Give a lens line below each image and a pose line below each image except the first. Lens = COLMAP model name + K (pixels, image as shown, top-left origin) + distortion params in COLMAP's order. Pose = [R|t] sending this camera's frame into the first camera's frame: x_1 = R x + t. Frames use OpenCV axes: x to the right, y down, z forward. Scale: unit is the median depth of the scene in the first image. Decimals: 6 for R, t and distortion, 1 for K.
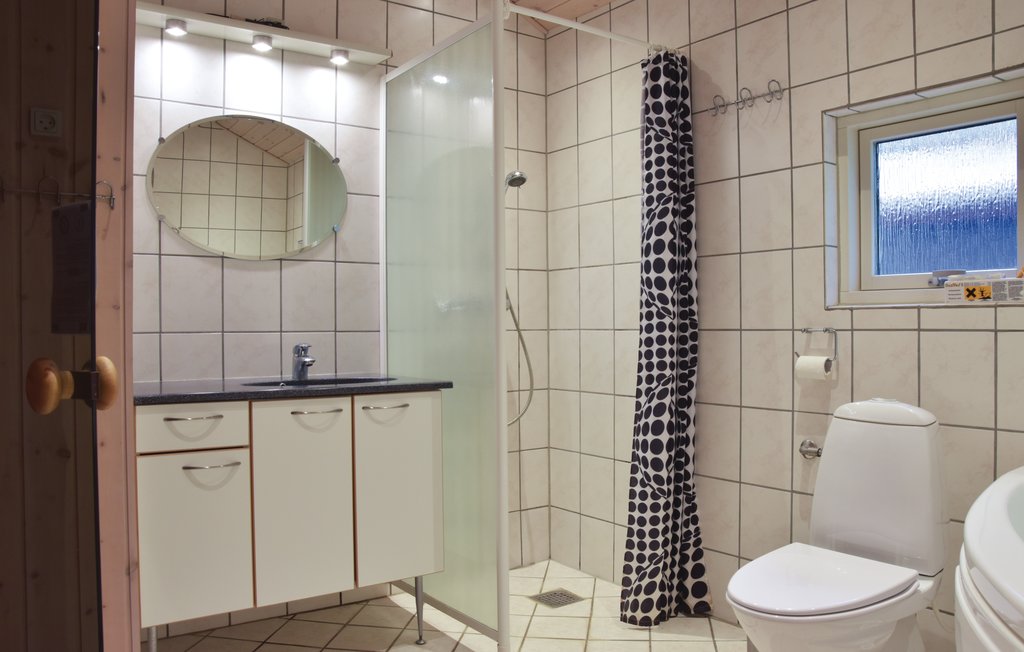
lens RADIAL K [[815.2, 0, 507.2], [0, 815.2, 331.2], [0, 0, 1]] dist [-0.148466, 0.071591]
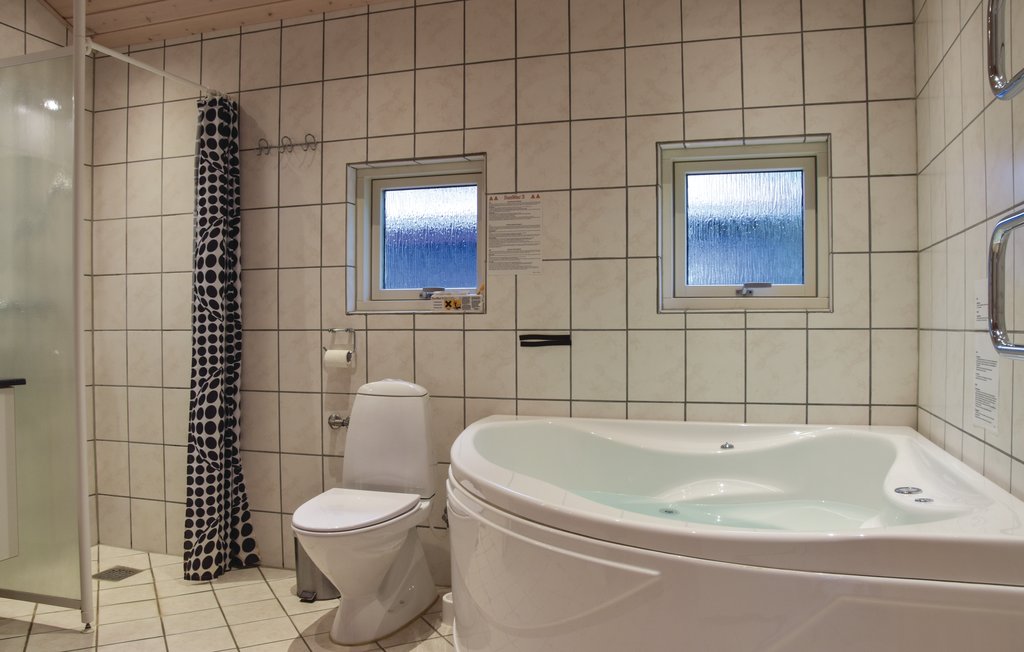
lens RADIAL K [[815.2, 0, 513.4], [0, 815.2, 324.0], [0, 0, 1]] dist [-0.148466, 0.071591]
pose [[0.811465, -0.000329, 0.584401, -0.140574], [0.004432, 0.999975, -0.005592, -0.002369], [-0.584384, 0.007128, 0.811446, -0.219356]]
